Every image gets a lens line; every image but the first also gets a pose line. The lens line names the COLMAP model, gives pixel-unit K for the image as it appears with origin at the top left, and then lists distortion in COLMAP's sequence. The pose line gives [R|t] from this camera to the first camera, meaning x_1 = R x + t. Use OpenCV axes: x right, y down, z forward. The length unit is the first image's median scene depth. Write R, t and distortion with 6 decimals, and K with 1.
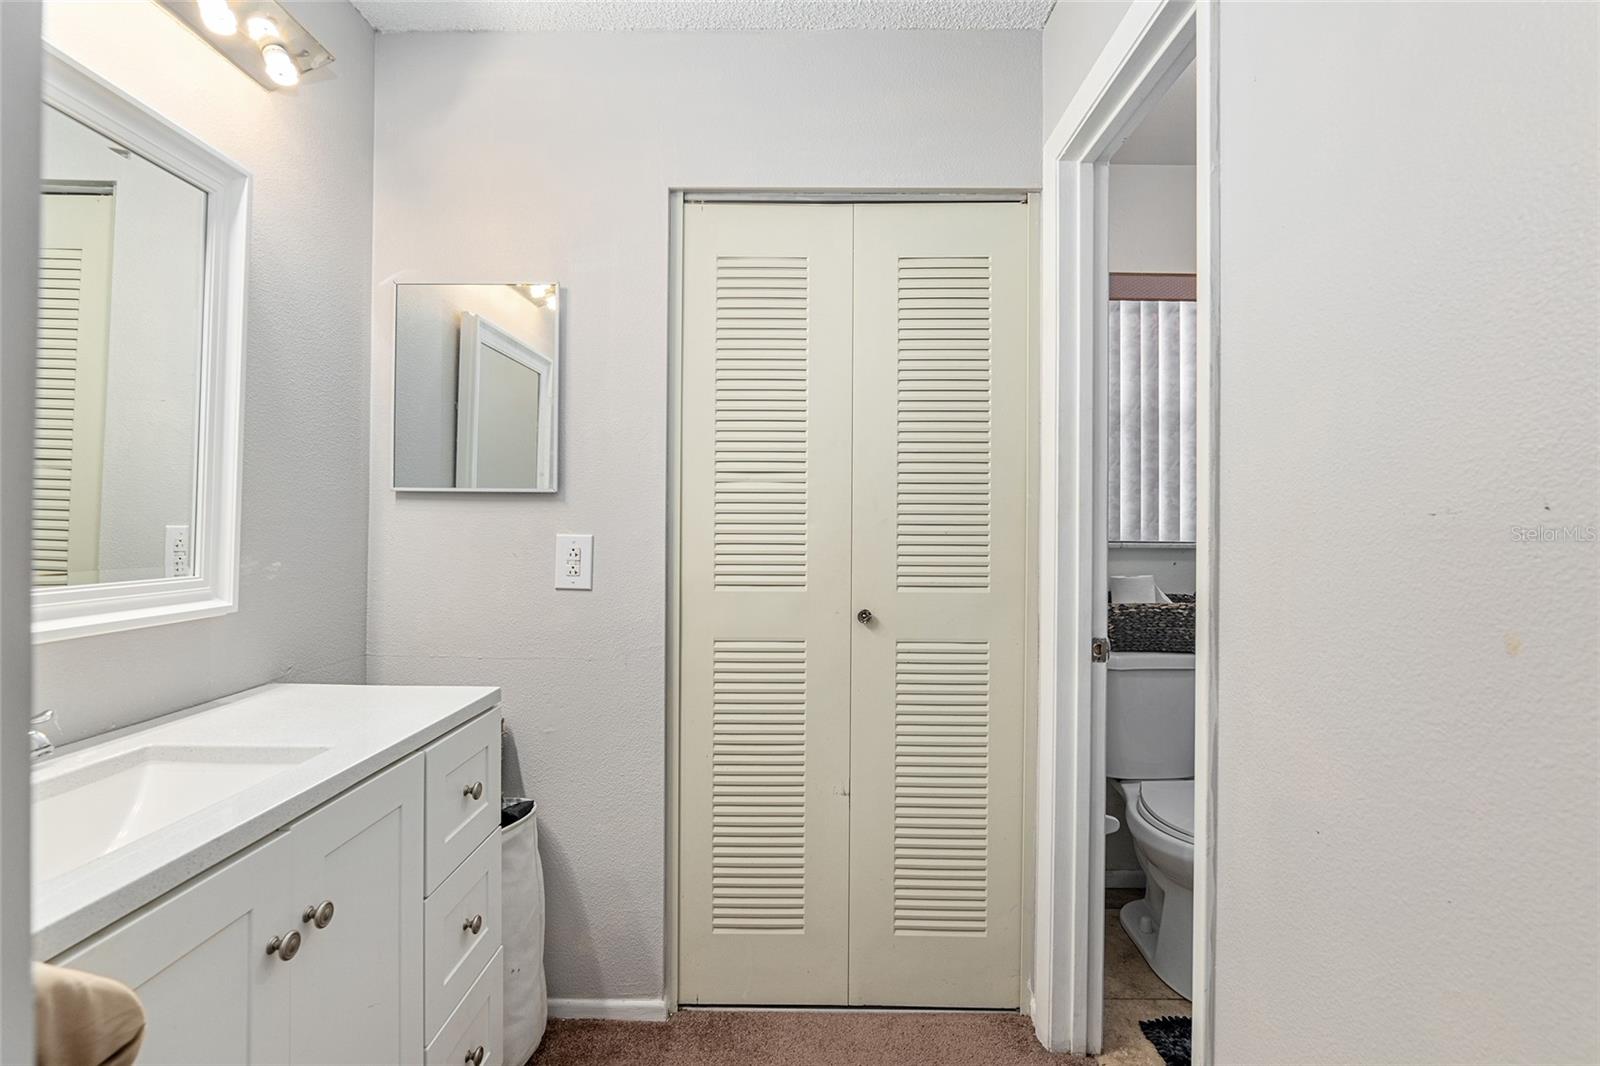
lens RADIAL K [[748.8, 0, 811.3], [0, 748.8, 525.1], [0, 0, 1]] dist [-0.020830, 0.003289]
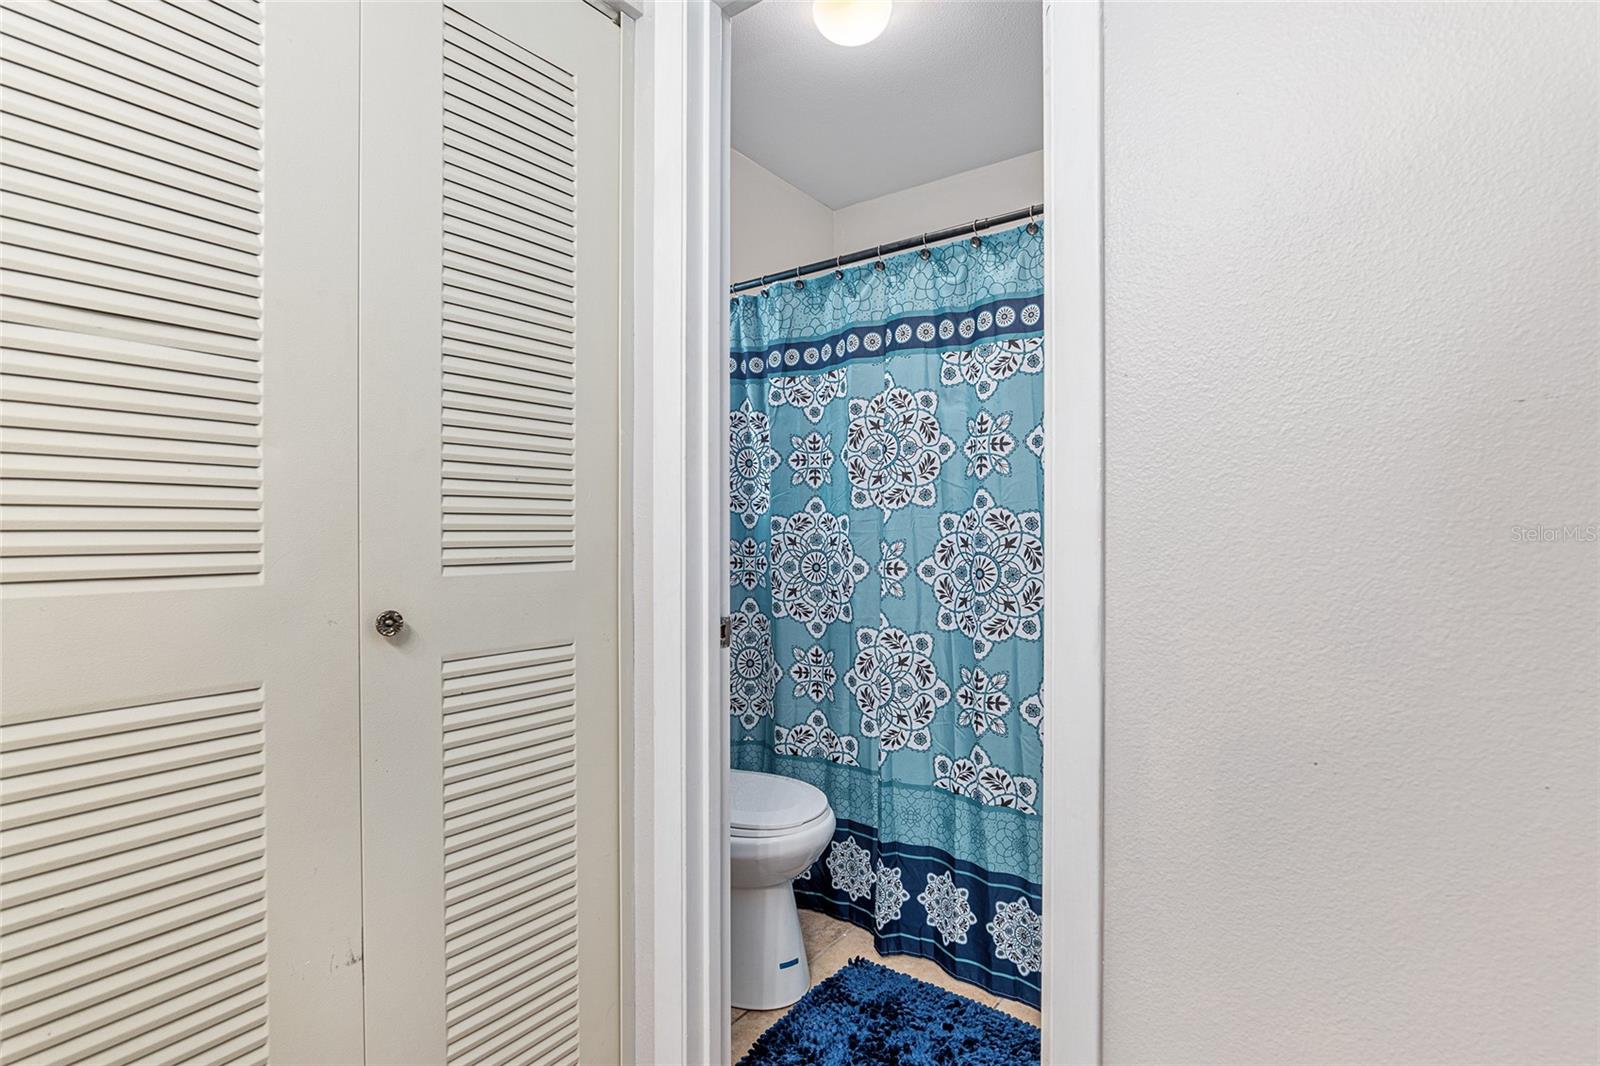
lens RADIAL K [[748.8, 0, 793.5], [0, 748.8, 536.4], [0, 0, 1]] dist [-0.020830, 0.003289]
pose [[0.594614, -0.015199, 0.803868, -0.373715], [0.008361, 0.999884, 0.012720, 0.104242], [-0.803968, -0.000843, 0.594672, 0.856508]]
